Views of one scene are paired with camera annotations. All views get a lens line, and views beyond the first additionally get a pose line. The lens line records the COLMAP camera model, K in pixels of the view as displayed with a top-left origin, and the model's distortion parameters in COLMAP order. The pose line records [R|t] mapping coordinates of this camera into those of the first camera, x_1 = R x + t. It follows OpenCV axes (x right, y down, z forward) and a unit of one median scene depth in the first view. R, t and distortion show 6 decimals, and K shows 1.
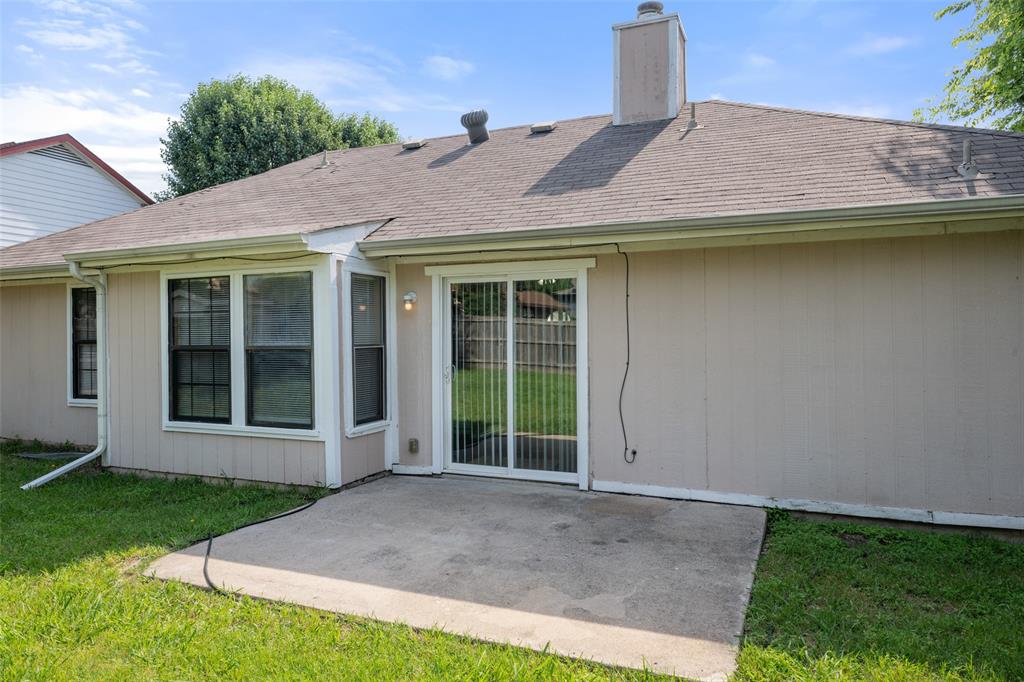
lens RADIAL K [[656.3, 0, 513.7], [0, 656.3, 335.1], [0, 0, 1]] dist [0.004358, 0.000960]
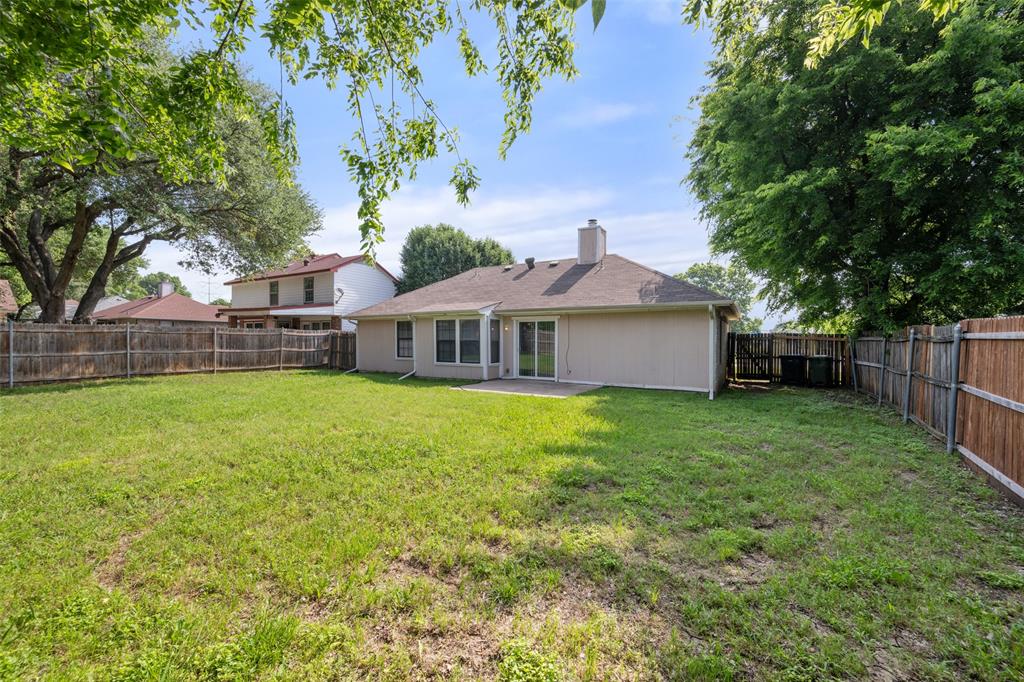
lens RADIAL K [[401.7, 0, 518.3], [0, 401.7, 342.5], [0, 0, 1]] dist [-0.000987, 0.000391]
pose [[0.992908, 0.010459, -0.118421, 0.141851], [-0.009402, 0.999911, 0.009484, 0.006824], [0.118509, -0.008303, 0.992918, -1.023453]]
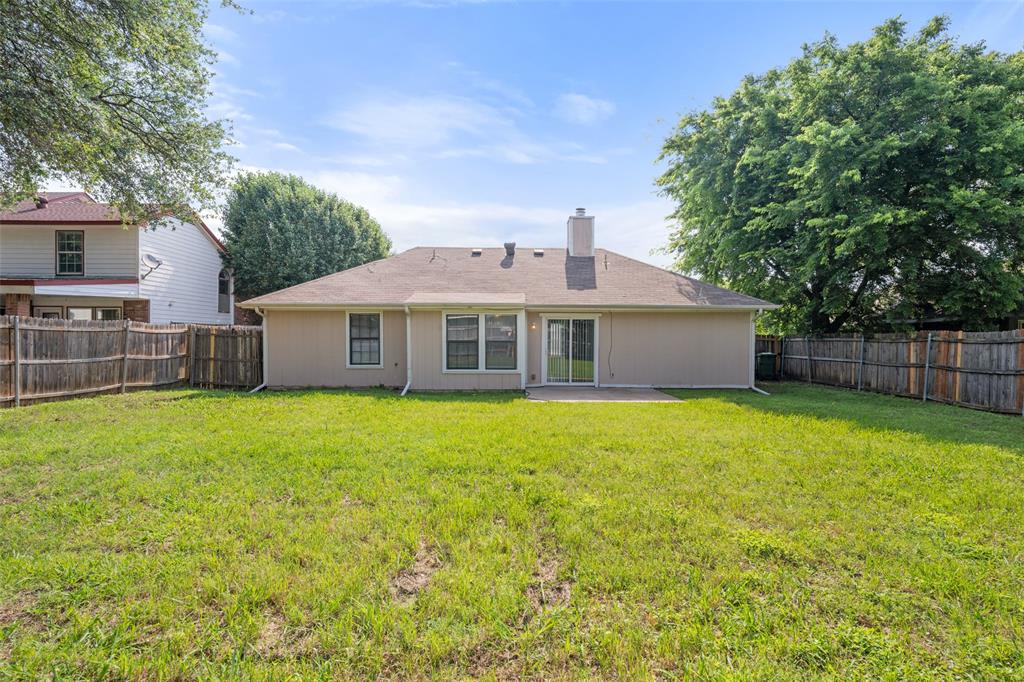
lens RADIAL K [[465.9, 0, 515.7], [0, 465.9, 345.1], [0, 0, 1]] dist [0.000563, 0.000013]
pose [[0.916710, 0.004615, 0.399527, -1.028003], [-0.010537, 0.999865, 0.012627, 0.009438], [-0.399415, -0.015785, 0.916634, -0.792166]]
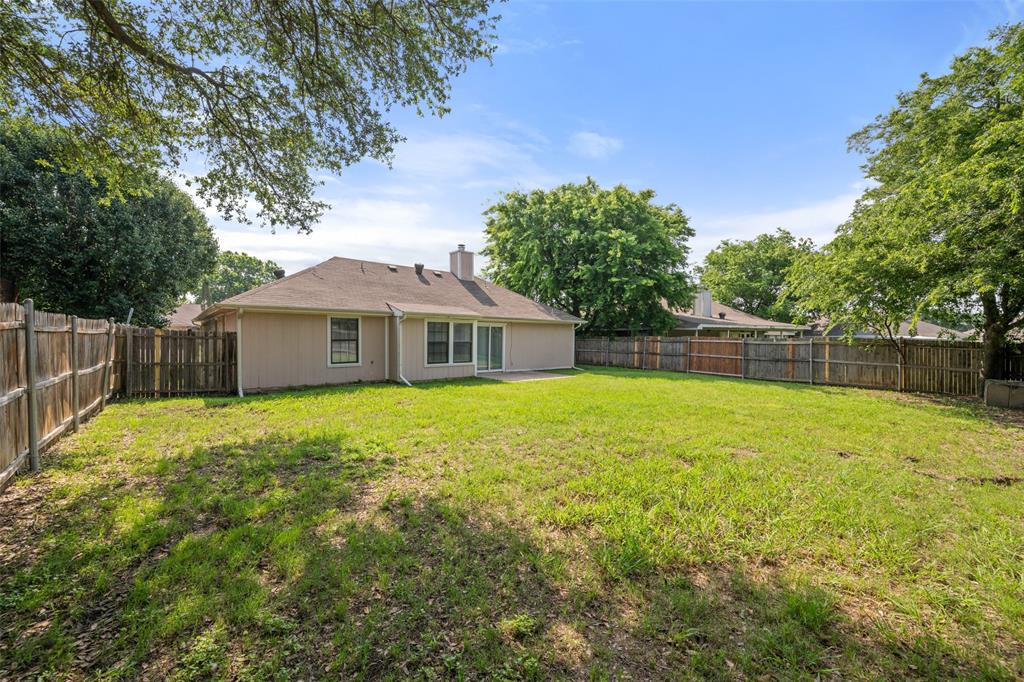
lens RADIAL K [[401.7, 0, 517.0], [0, 401.7, 341.1], [0, 0, 1]] dist [-0.000987, 0.000391]
pose [[0.437648, 0.001746, 0.899145, -2.203906], [-0.010408, 0.999941, 0.003124, 0.003077], [-0.899086, -0.010726, 0.437641, -0.301913]]
